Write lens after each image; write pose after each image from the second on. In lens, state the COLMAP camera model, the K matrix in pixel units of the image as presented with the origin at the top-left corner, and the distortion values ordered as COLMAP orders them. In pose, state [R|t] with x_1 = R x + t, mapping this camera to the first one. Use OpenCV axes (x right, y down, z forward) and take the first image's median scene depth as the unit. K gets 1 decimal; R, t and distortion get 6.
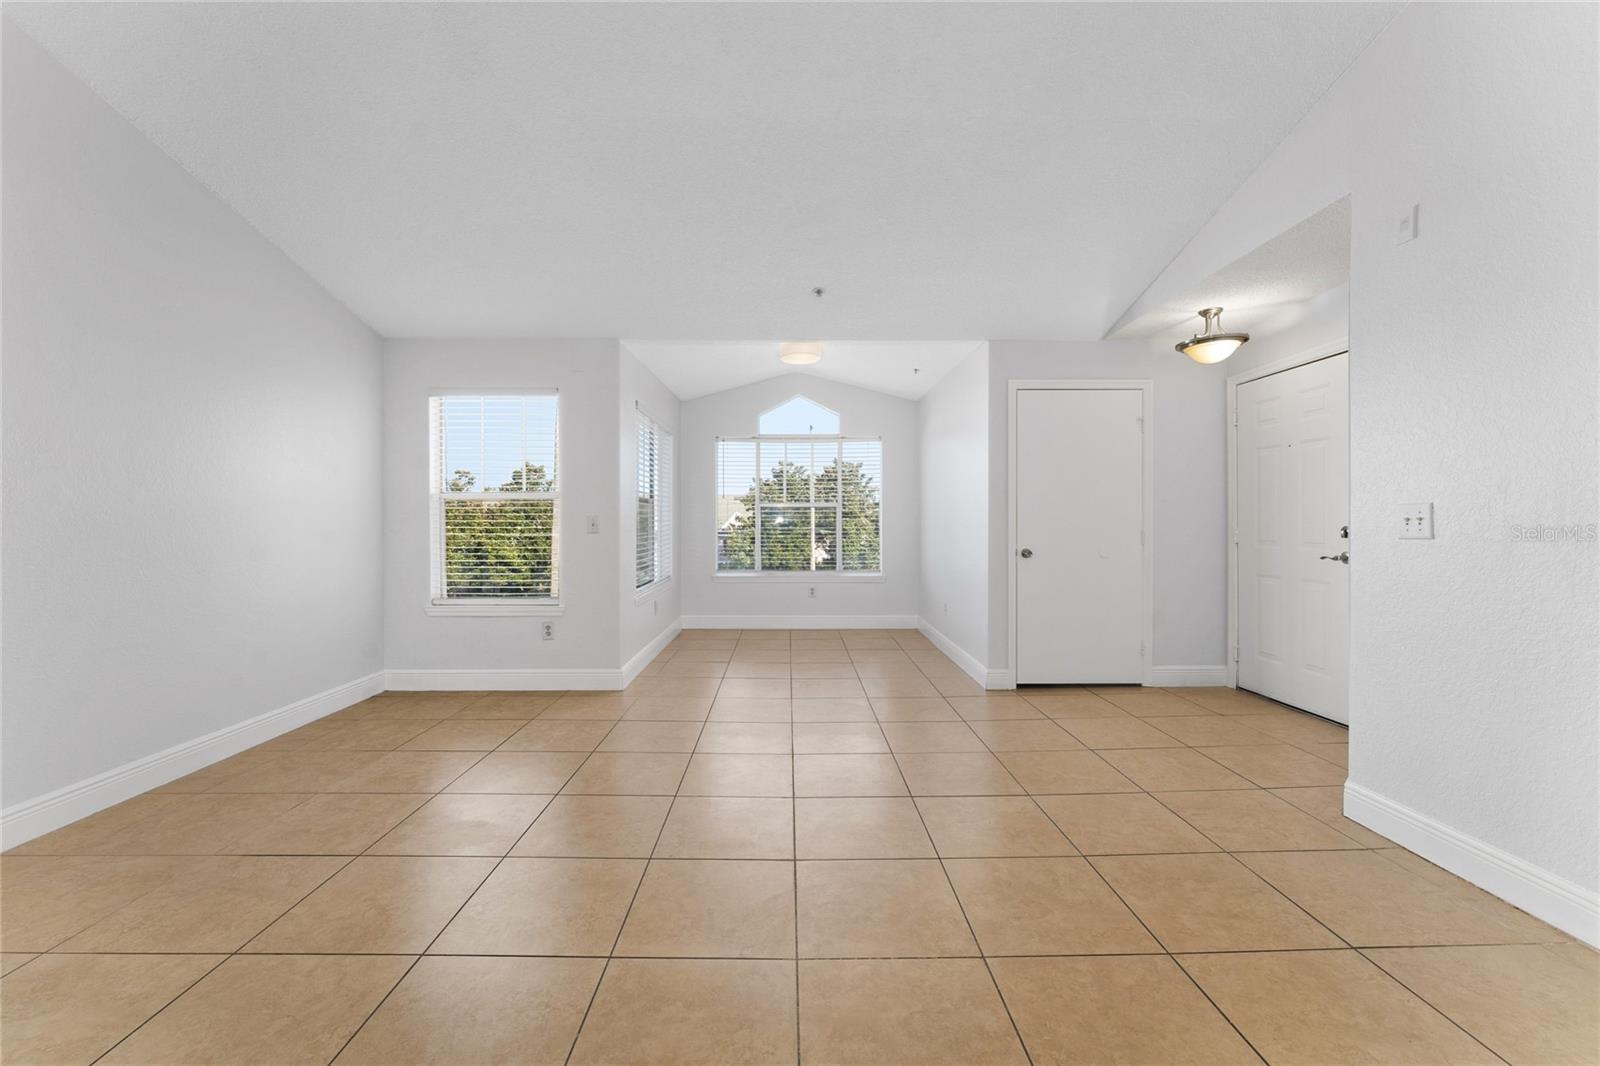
lens RADIAL K [[655.3, 0, 794.3], [0, 655.3, 514.3], [0, 0, 1]] dist [-0.001525, -0.000233]
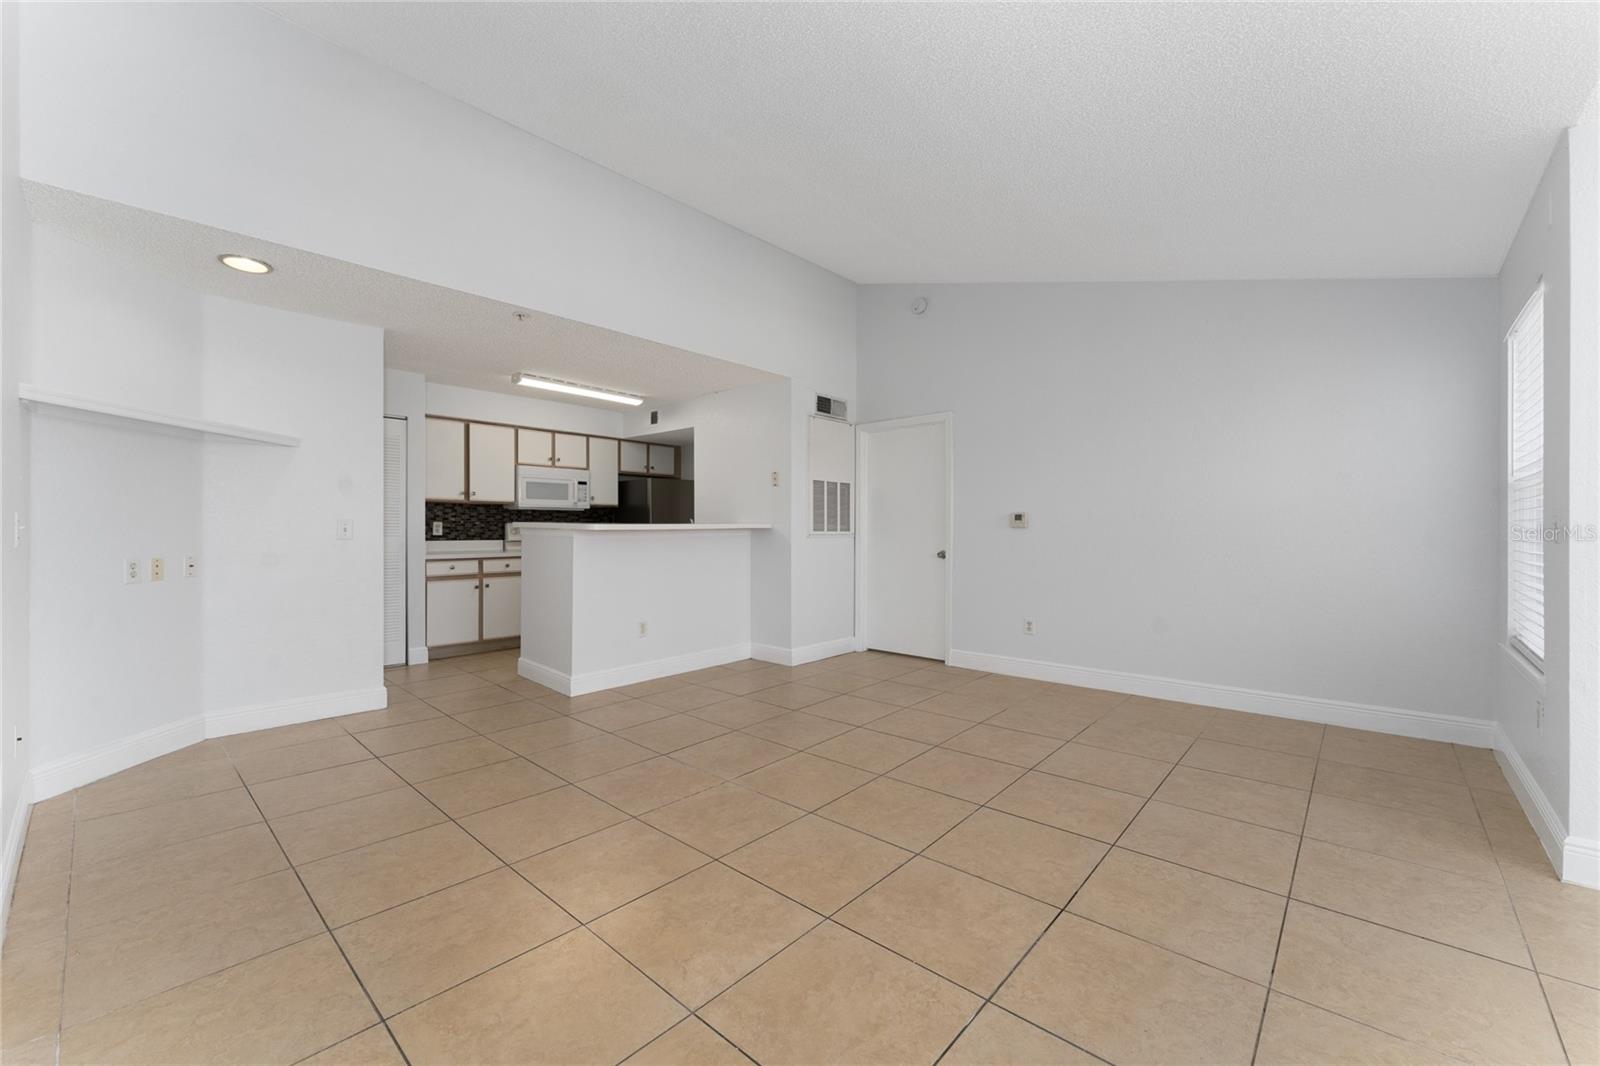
lens RADIAL K [[631.4, 0, 800.0], [0, 631.4, 533.0], [0, 0, 1]] dist [0.000084, 0.000011]
pose [[-0.680145, 0.005278, -0.733058, 0.507099], [0.013737, 0.999890, -0.005546, 0.017995], [0.732949, -0.013842, -0.680143, 1.058722]]
